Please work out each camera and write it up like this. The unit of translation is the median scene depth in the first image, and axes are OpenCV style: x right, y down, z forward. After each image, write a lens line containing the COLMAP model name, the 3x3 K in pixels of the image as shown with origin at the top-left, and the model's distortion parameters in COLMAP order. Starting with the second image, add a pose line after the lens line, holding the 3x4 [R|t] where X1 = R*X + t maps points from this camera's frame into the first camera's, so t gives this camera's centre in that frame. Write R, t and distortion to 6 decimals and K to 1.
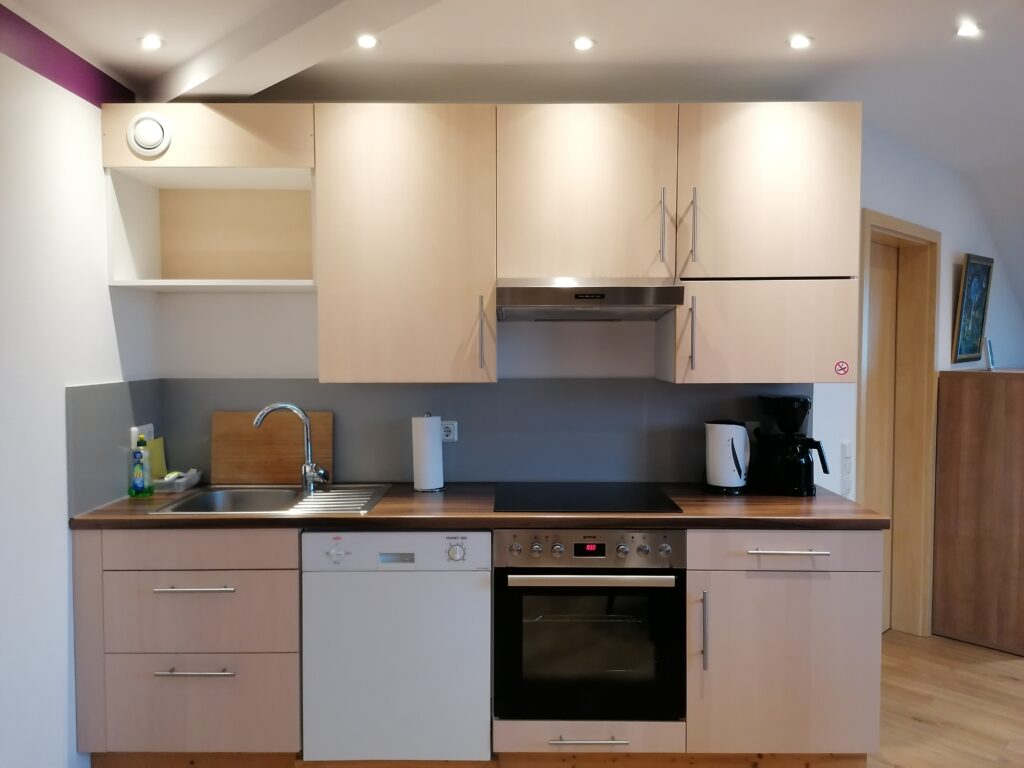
lens RADIAL K [[775.0, 0, 508.5], [0, 775.0, 380.7], [0, 0, 1]] dist [0.095558, -0.117417]
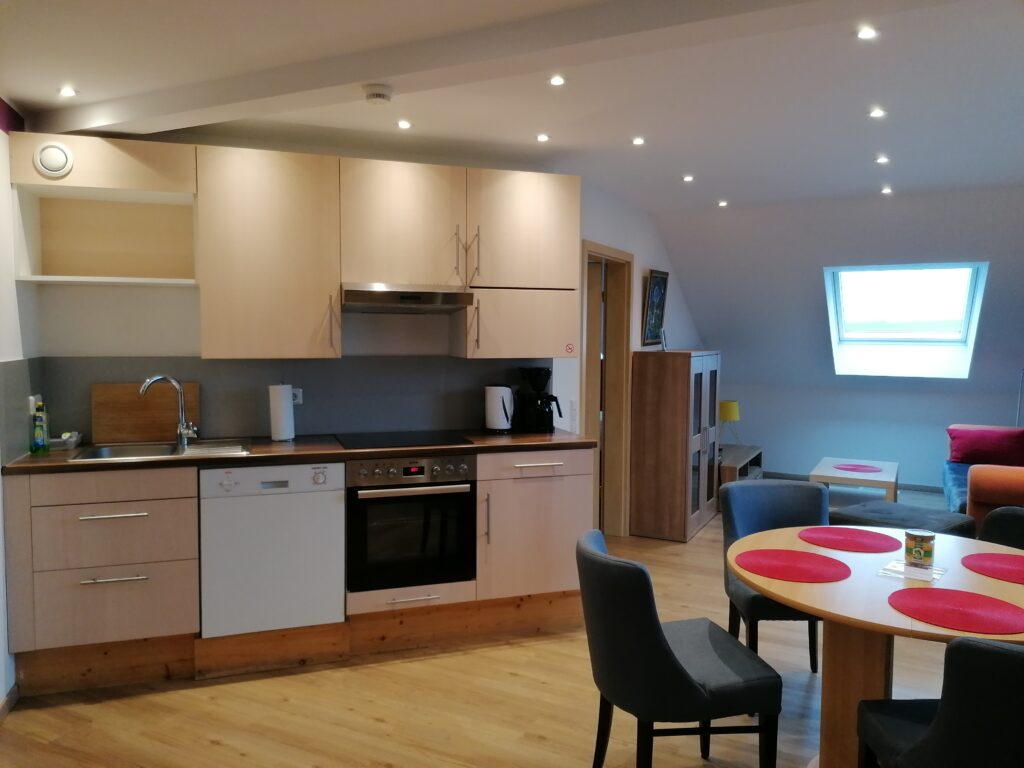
lens RADIAL K [[775.0, 0, 508.5], [0, 775.0, 380.7], [0, 0, 1]] dist [0.095558, -0.117417]
pose [[0.950272, -0.012879, 0.311155, -0.164611], [0.007090, 0.999780, 0.019731, 0.017078], [-0.311341, -0.016544, 0.950154, -0.409030]]
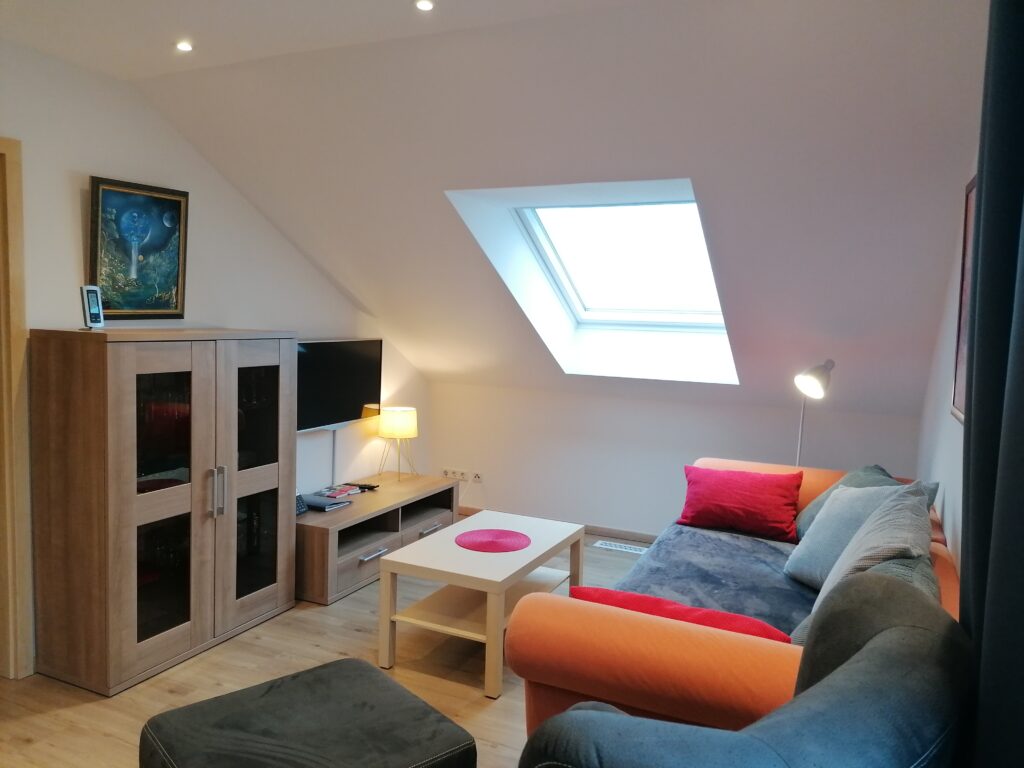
lens RADIAL K [[775.0, 0, 508.5], [0, 775.0, 380.7], [0, 0, 1]] dist [0.095558, -0.117417]
pose [[0.937544, -0.000058, 0.347866, 1.056913], [-0.017826, 0.998678, 0.048211, -0.012068], [-0.347409, -0.051401, 0.936304, 0.206784]]
